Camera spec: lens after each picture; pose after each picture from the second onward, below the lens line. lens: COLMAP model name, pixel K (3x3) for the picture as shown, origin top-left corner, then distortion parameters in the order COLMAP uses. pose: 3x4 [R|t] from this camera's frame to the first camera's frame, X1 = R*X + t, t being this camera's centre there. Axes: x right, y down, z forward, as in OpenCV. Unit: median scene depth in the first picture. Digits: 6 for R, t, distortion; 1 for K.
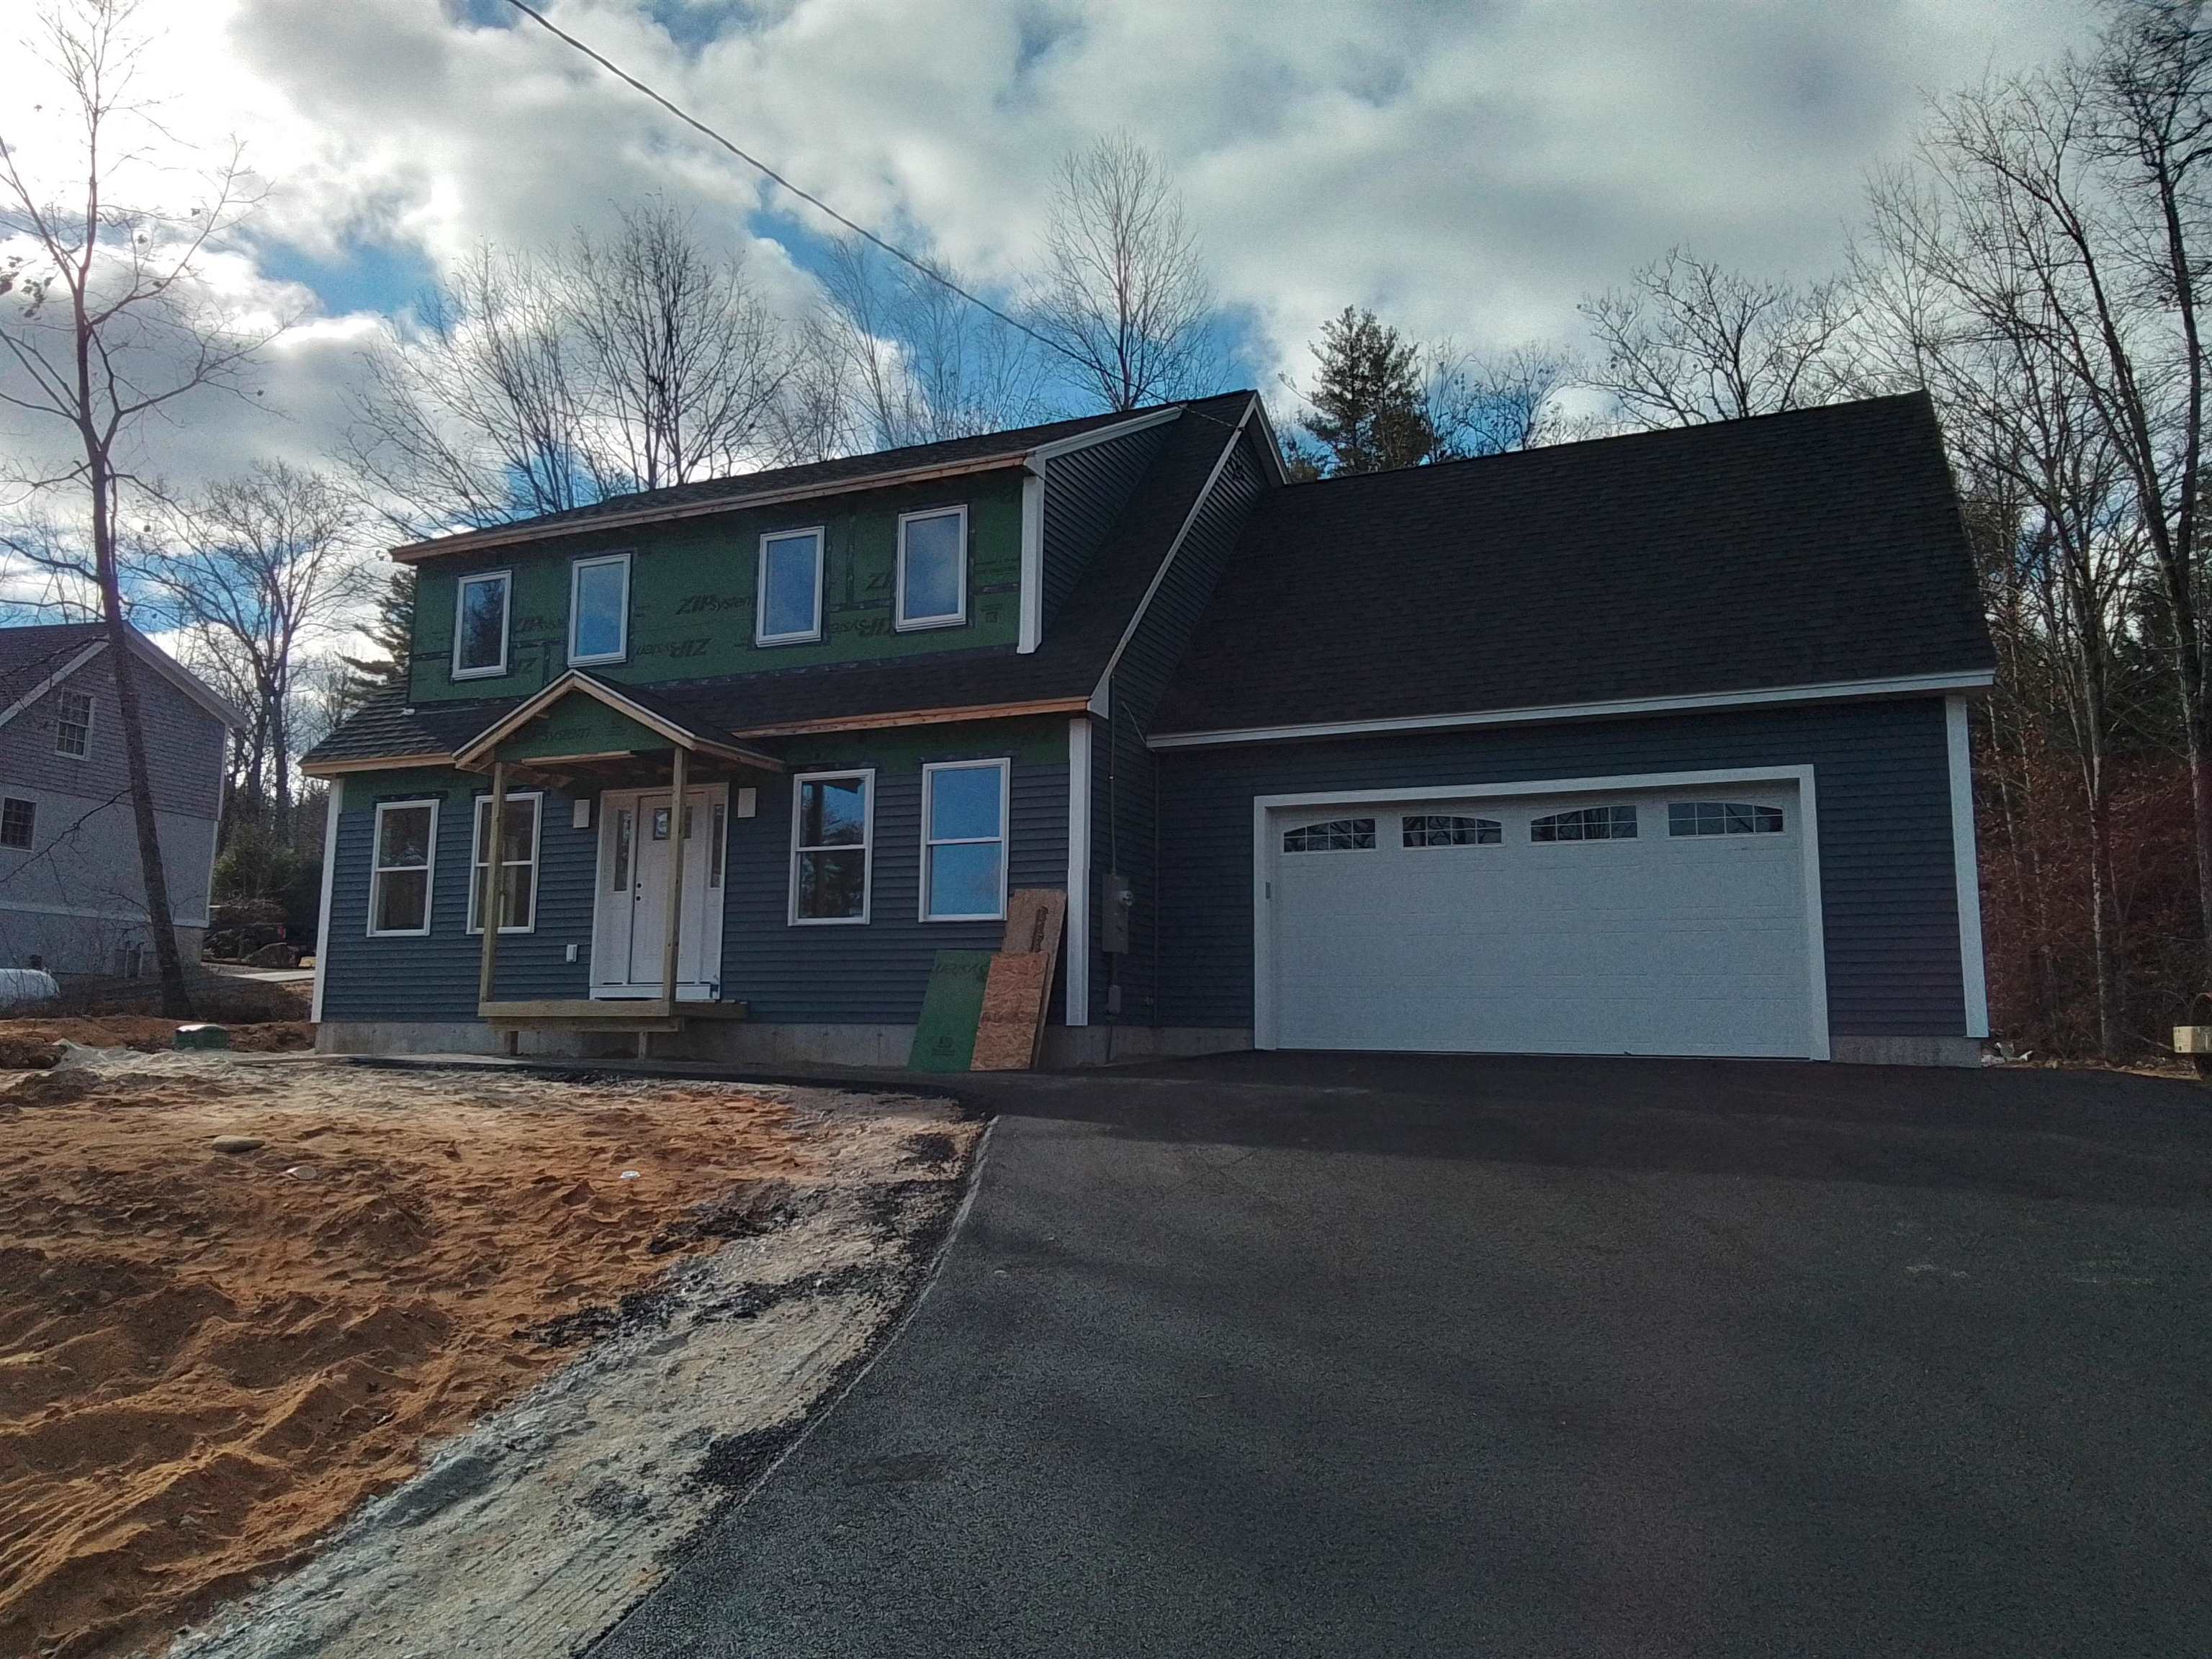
lens RADIAL K [[1528.3, 0, 1123.2], [0, 1528.3, 818.7], [0, 0, 1]] dist [0.055552, -0.062737]
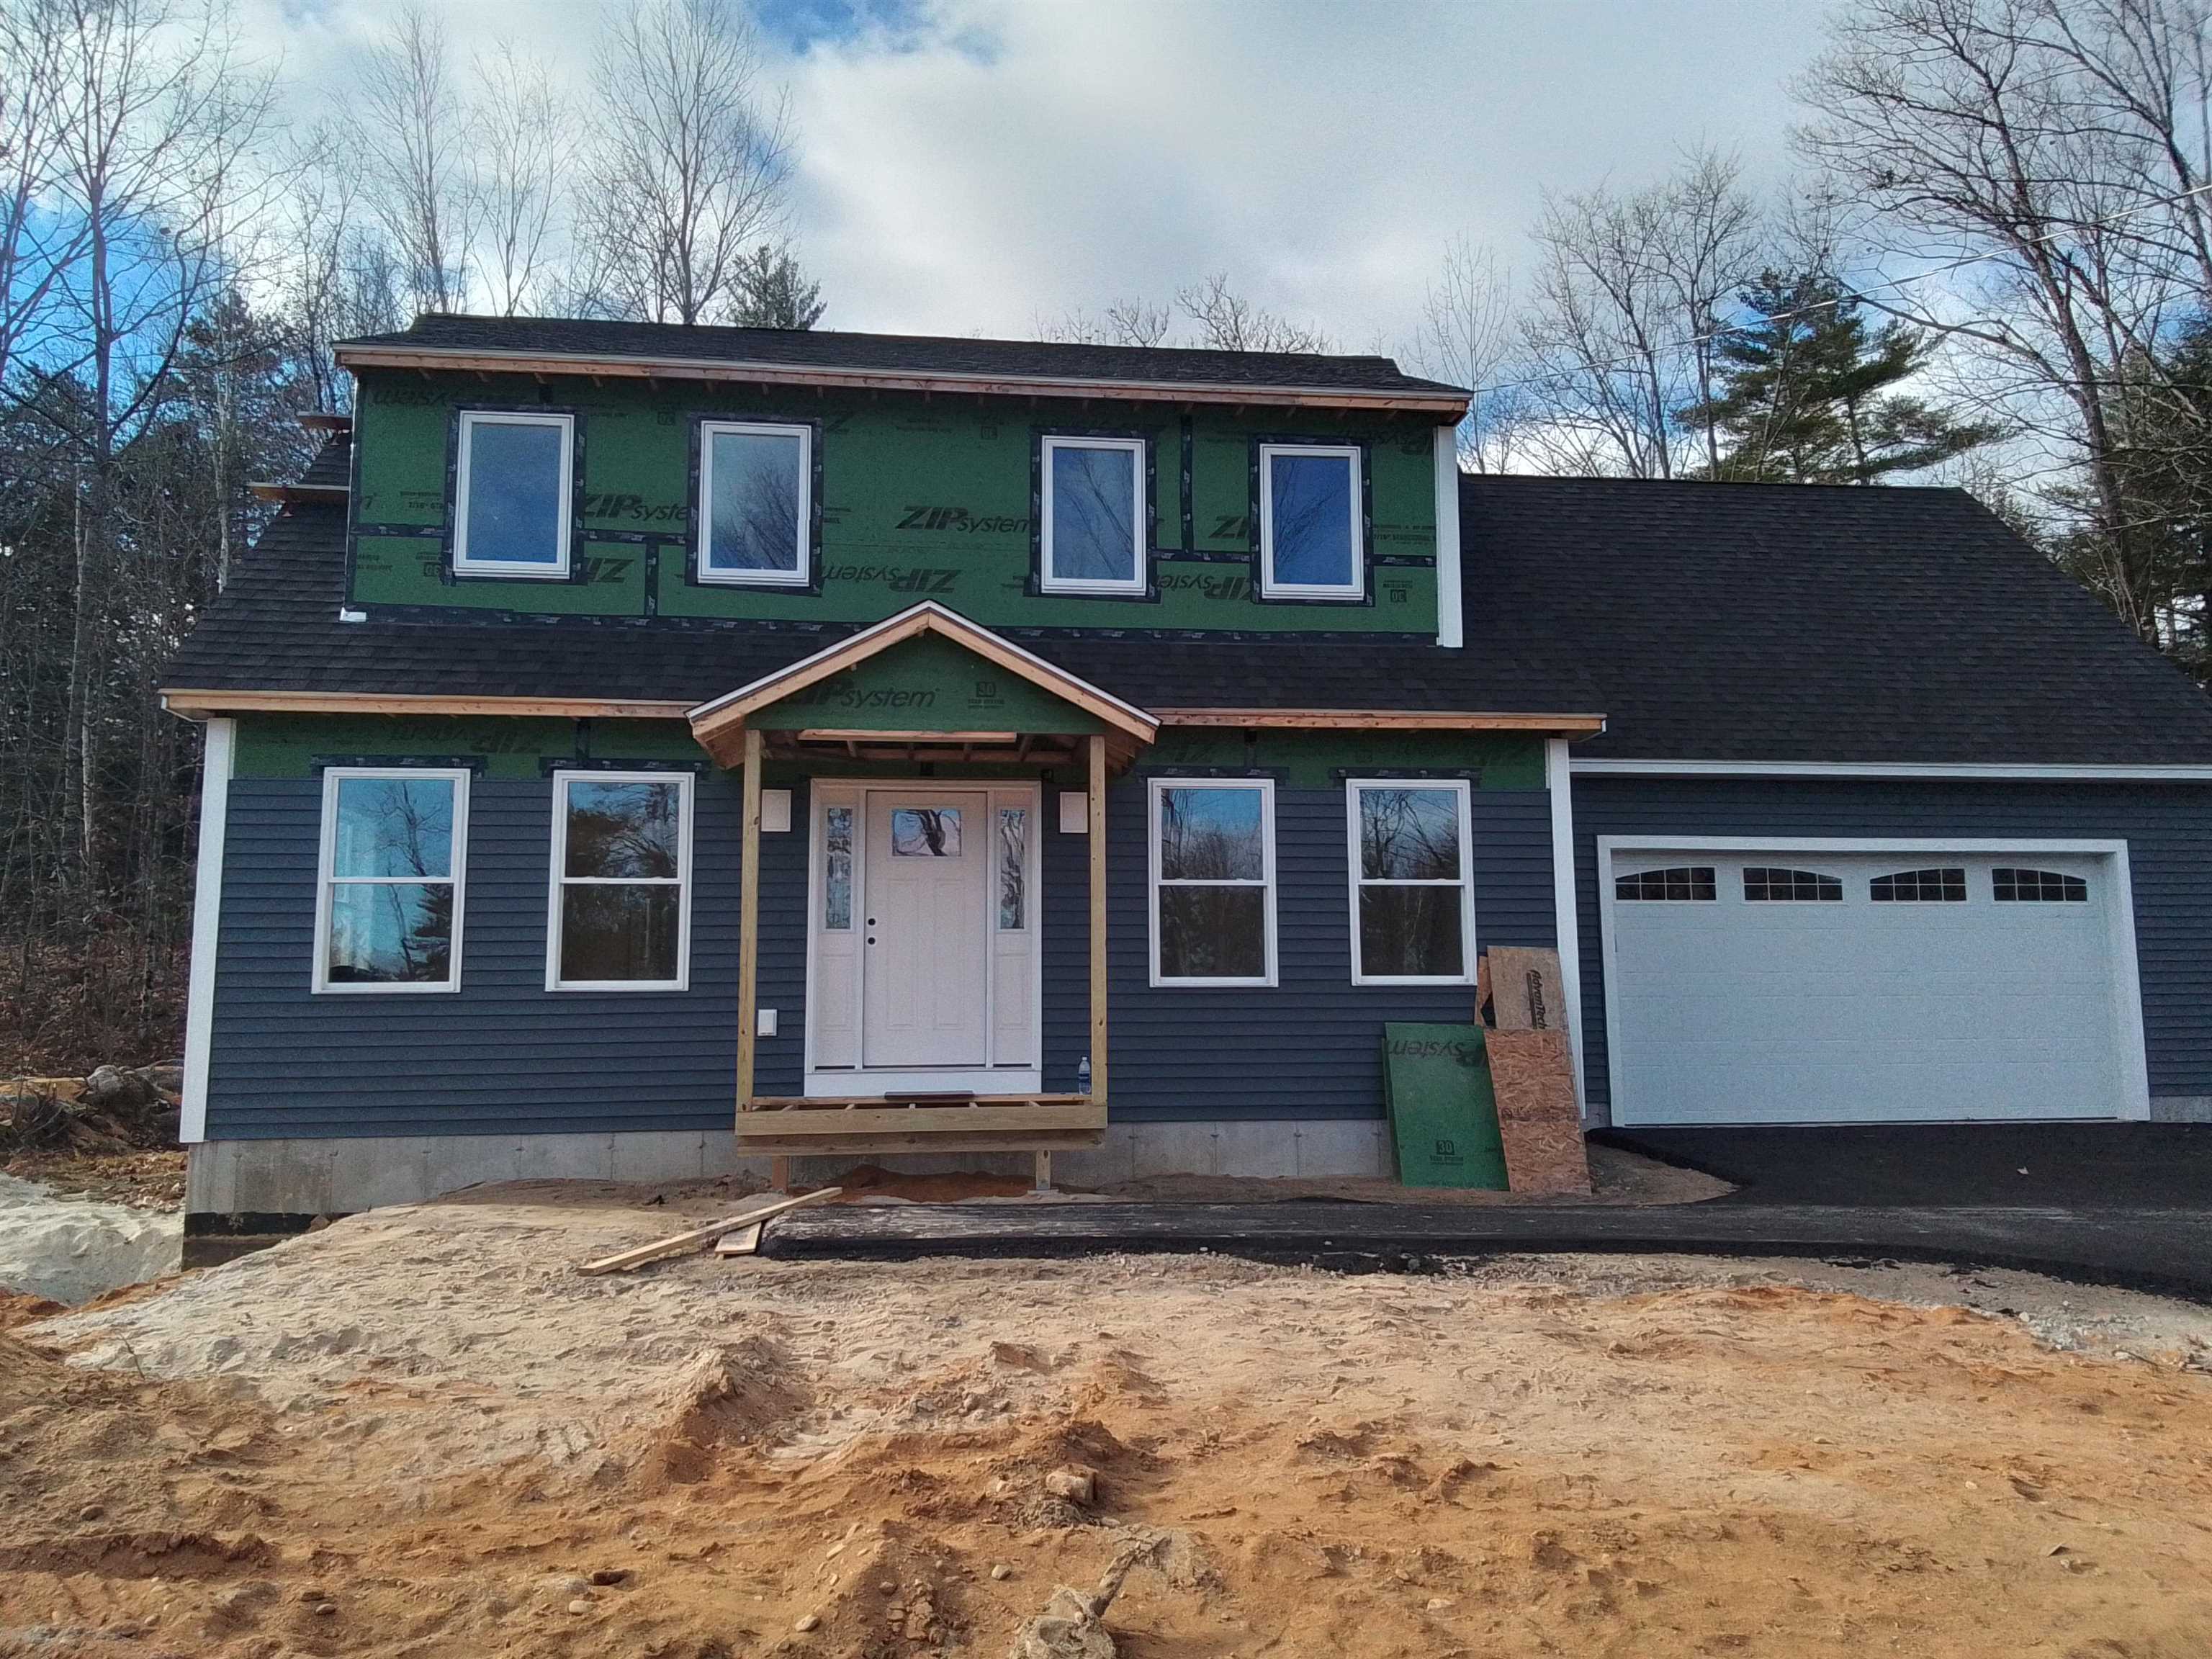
lens RADIAL K [[1528.3, 0, 1083.1], [0, 1528.3, 820.5], [0, 0, 1]] dist [0.055552, -0.062737]
pose [[0.860187, 0.047962, 0.507719, -0.616673], [-0.056756, 0.998386, 0.001845, -0.008396], [-0.506811, -0.030403, 0.861521, 0.393676]]
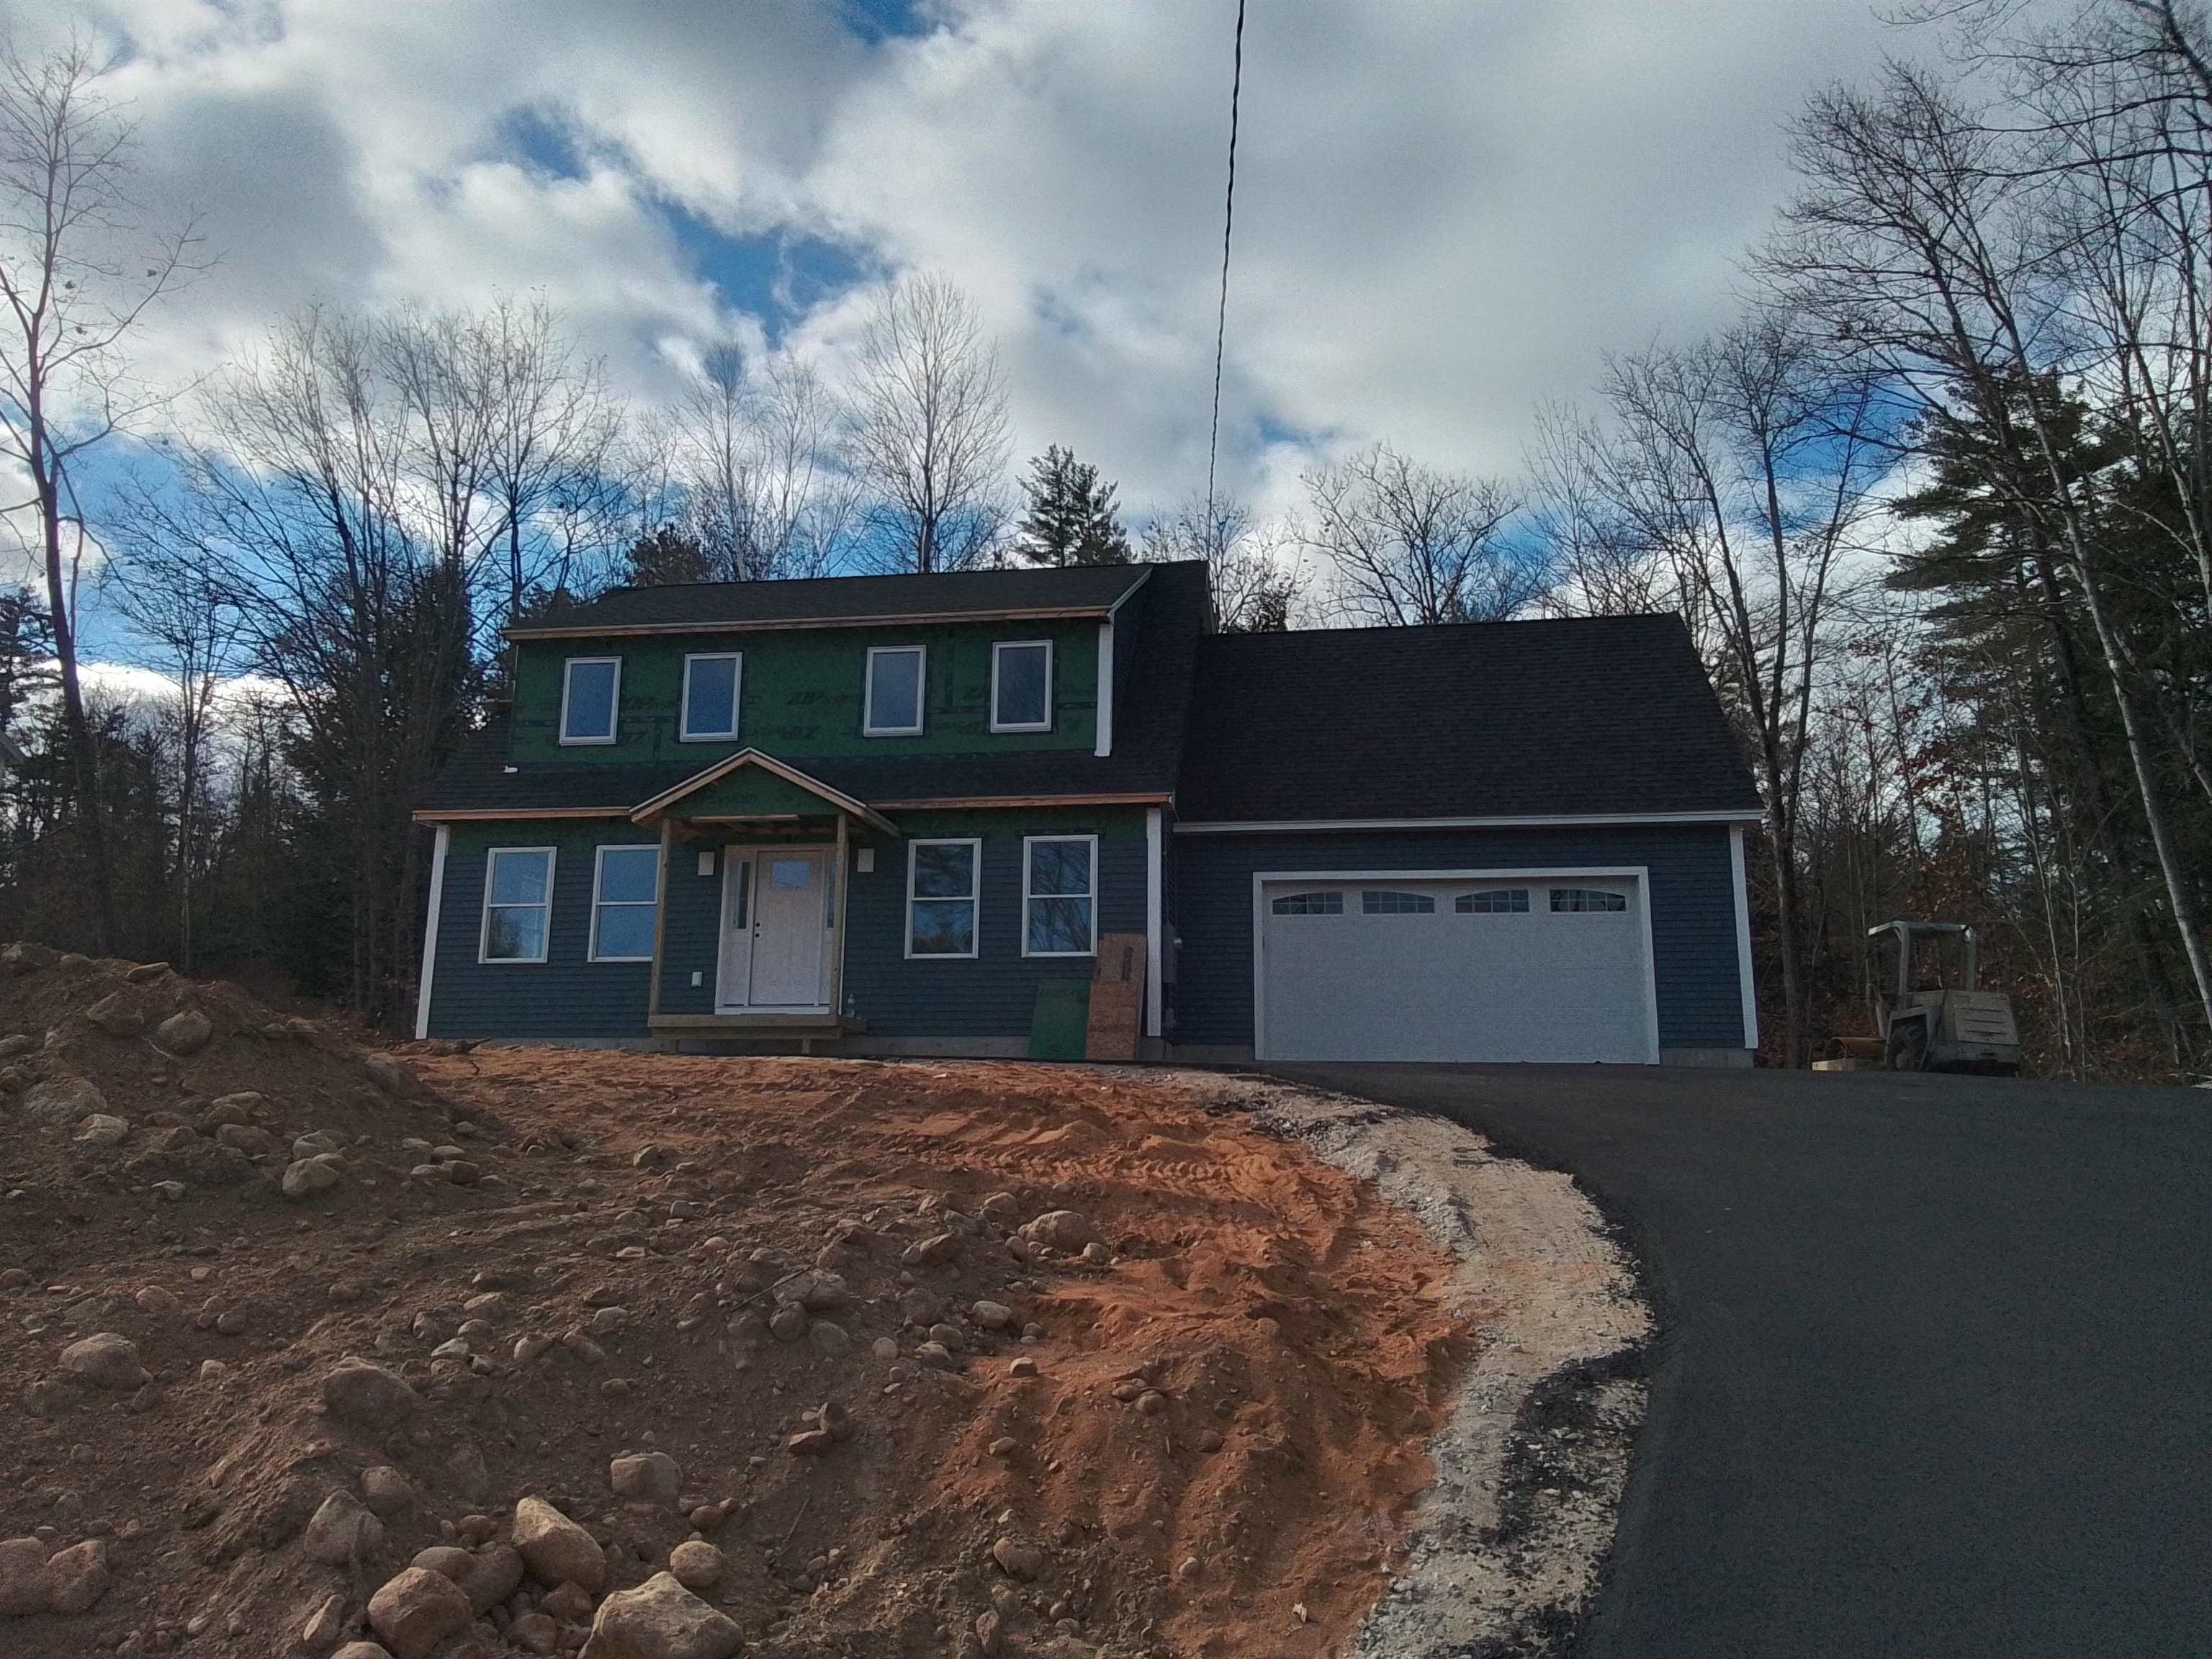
lens RADIAL K [[1528.3, 0, 1107.2], [0, 1528.3, 822.9], [0, 0, 1]] dist [0.055552, -0.062737]
pose [[0.965824, 0.051622, 0.254007, -0.382702], [-0.036634, 0.997316, -0.063386, 0.031837], [-0.256598, 0.051915, 0.965123, -0.266051]]
